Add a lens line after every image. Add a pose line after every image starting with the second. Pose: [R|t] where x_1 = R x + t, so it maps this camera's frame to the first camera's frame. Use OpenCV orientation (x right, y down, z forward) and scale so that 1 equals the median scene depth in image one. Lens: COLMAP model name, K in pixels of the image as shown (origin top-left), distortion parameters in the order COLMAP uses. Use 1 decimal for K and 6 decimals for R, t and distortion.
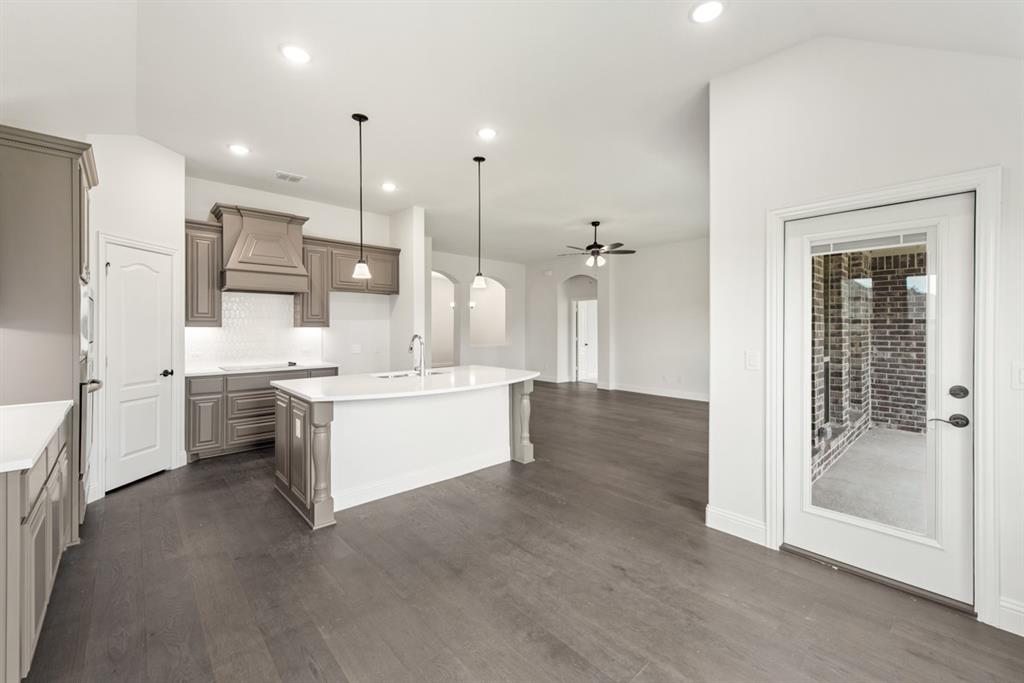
lens RADIAL K [[413.3, 0, 510.8], [0, 413.3, 326.1], [0, 0, 1]] dist [0.001561, 0.000485]
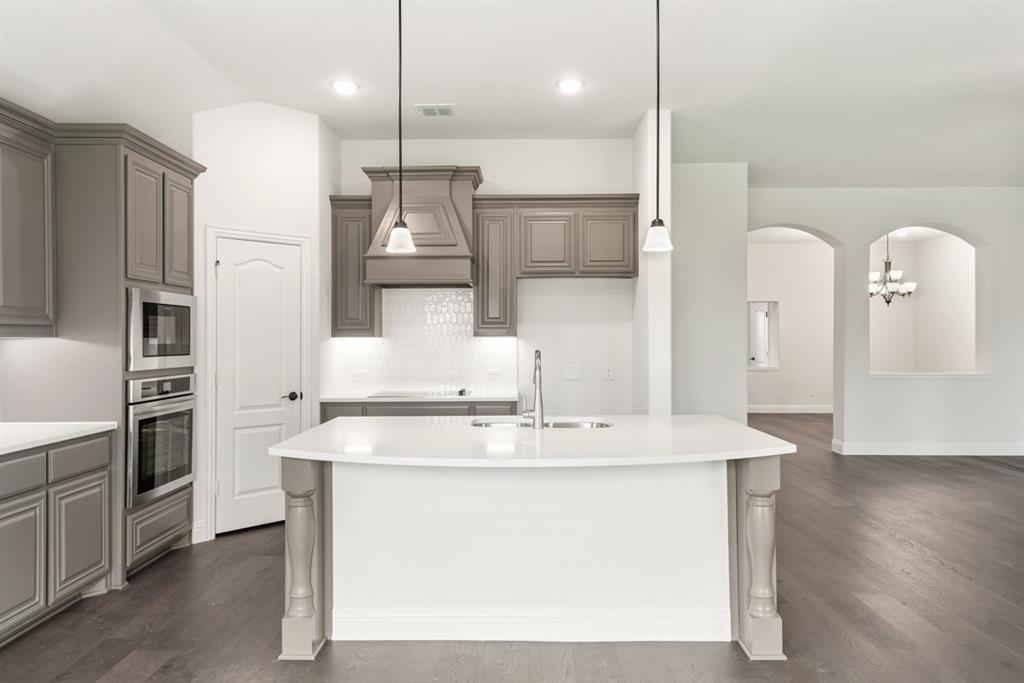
lens RADIAL K [[680.9, 0, 513.0], [0, 680.9, 328.5], [0, 0, 1]] dist [0.006620, -0.001587]
pose [[0.726385, -0.012844, -0.687168, 0.327980], [0.007765, 0.999915, -0.010481, 0.002314], [0.687244, 0.002277, 0.726423, 0.320985]]
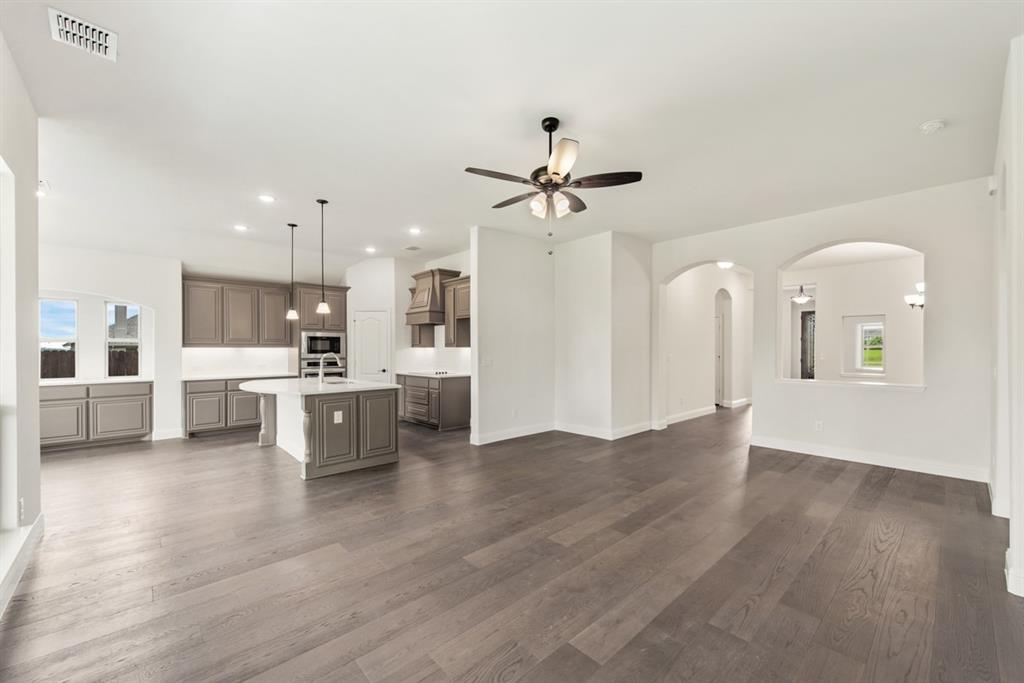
lens RADIAL K [[404.0, 0, 514.7], [0, 404.0, 347.7], [0, 0, 1]] dist [0.015058, -0.000061]
pose [[-0.007220, -0.002757, -0.999970, 1.031172], [0.006430, 0.999975, -0.002804, 0.011918], [0.999953, -0.006450, -0.007202, 1.516735]]
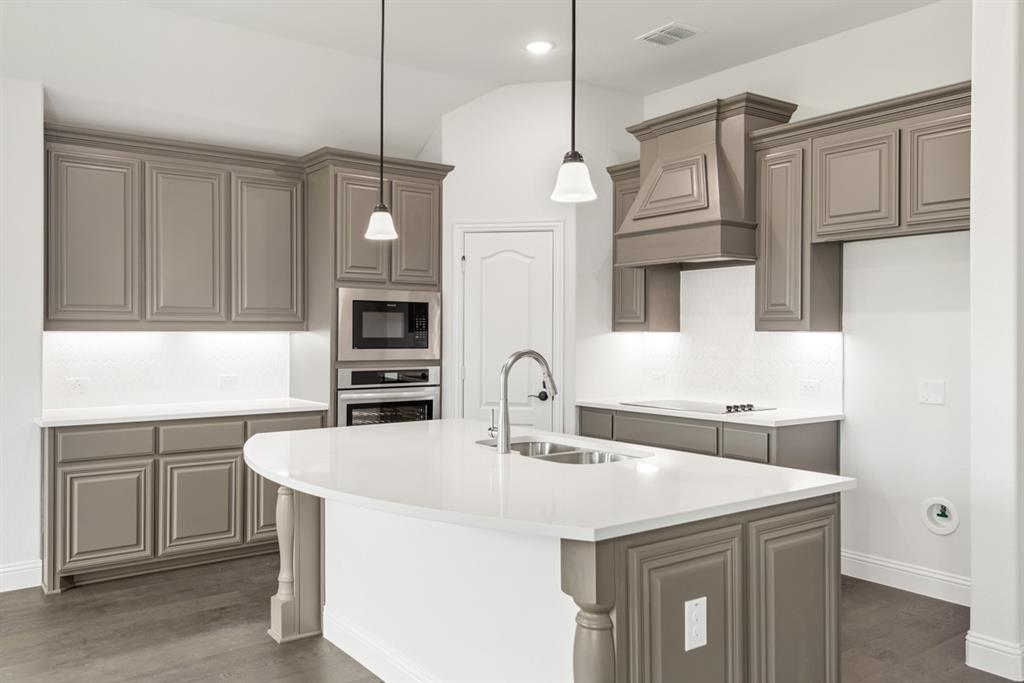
lens RADIAL K [[791.0, 0, 488.9], [0, 791.0, 325.0], [0, 0, 1]] dist [0.032198, -0.002585]
pose [[-0.129997, -0.012098, -0.991441, 0.500030], [0.004543, 0.999908, -0.012797, 0.007066], [0.991504, -0.006168, -0.129930, 0.997887]]
